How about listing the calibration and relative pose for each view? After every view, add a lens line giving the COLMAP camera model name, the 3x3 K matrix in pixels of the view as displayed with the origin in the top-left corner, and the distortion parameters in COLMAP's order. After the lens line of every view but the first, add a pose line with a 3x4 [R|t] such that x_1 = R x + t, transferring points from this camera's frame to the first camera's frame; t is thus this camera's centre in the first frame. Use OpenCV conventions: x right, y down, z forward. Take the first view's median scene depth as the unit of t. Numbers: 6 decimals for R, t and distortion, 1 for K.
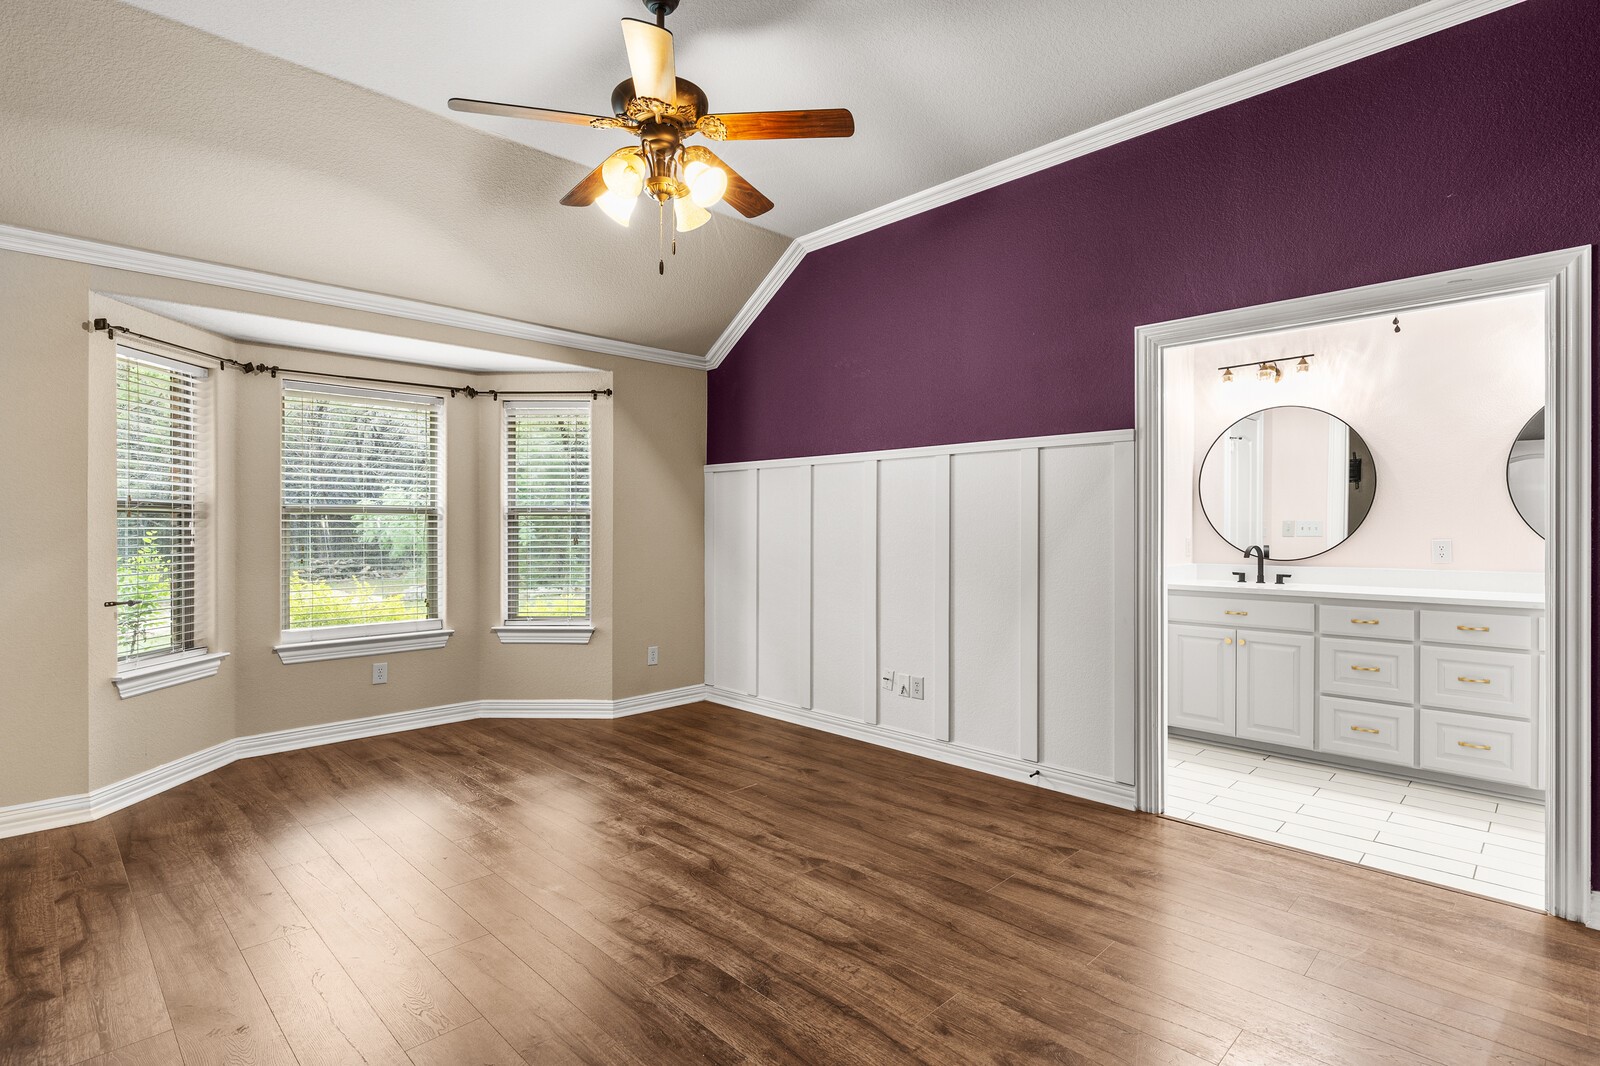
lens RADIAL K [[791.9, 0, 800.0], [0, 791.9, 533.0], [0, 0, 1]] dist [0.001327, -0.000005]
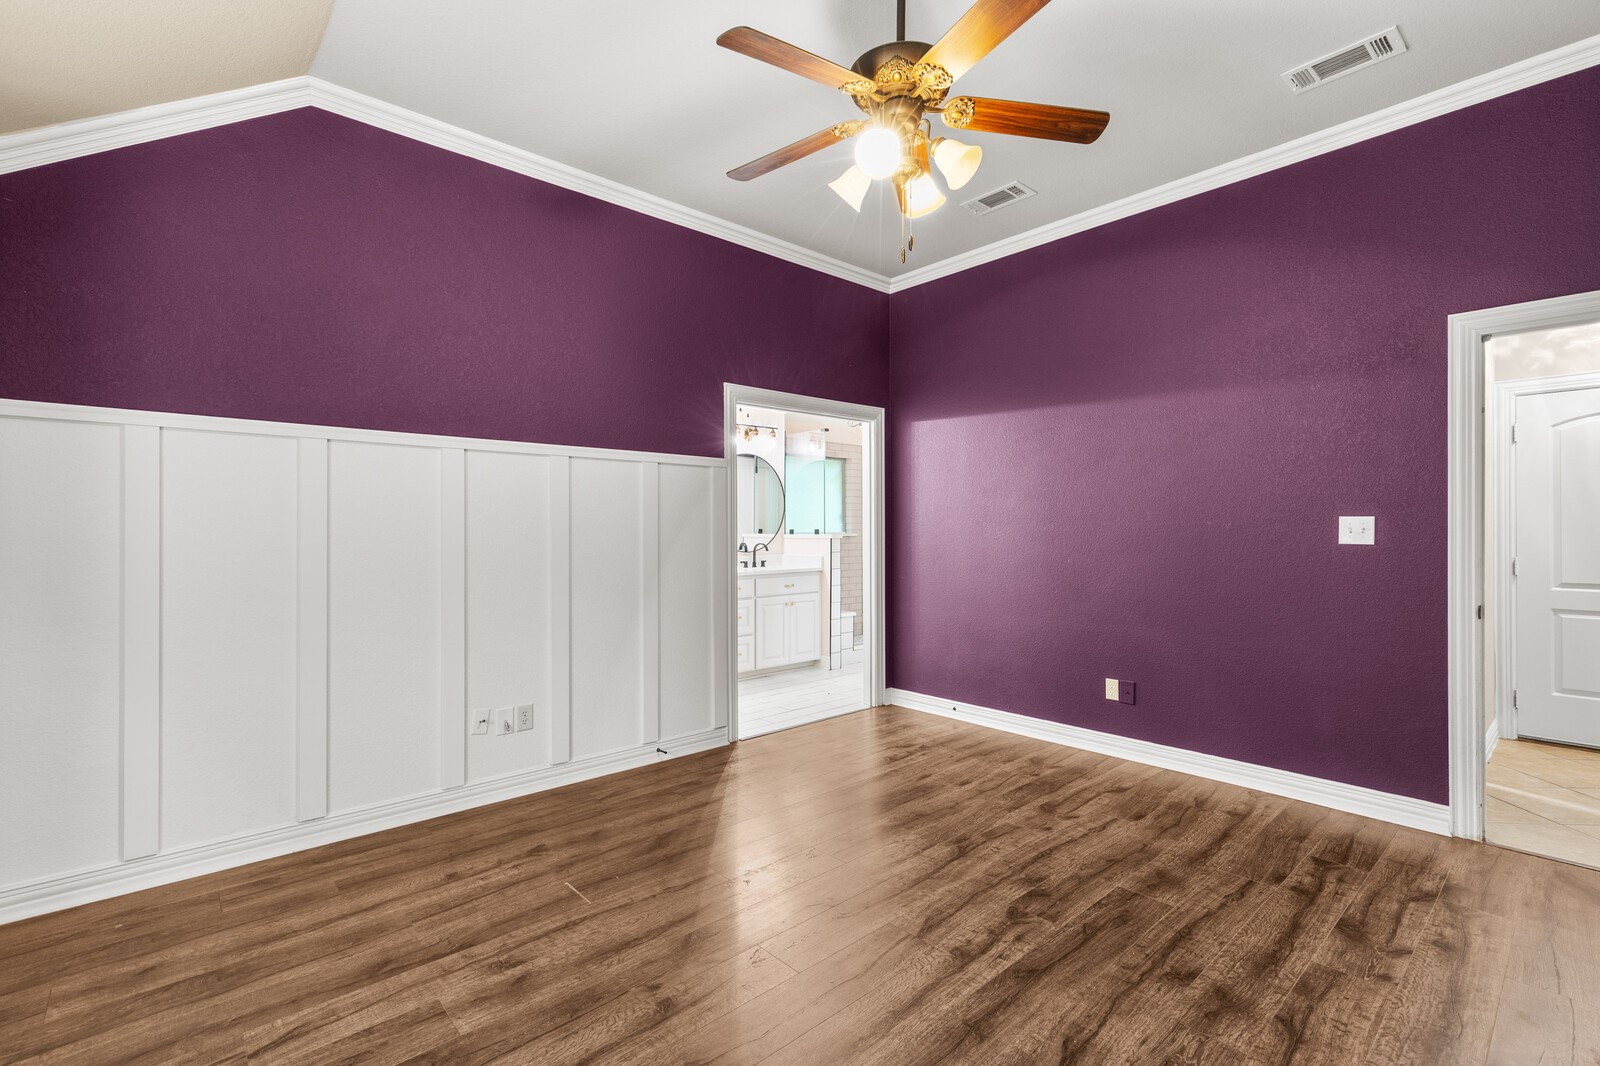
lens RADIAL K [[714.8, 0, 800.0], [0, 714.8, 533.0], [0, 0, 1]] dist [0.008194, -0.000389]
pose [[0.051120, -0.006368, 0.998672, -0.748038], [0.011906, 0.999912, 0.005767, -0.010292], [-0.998622, 0.011595, 0.051191, 0.787623]]
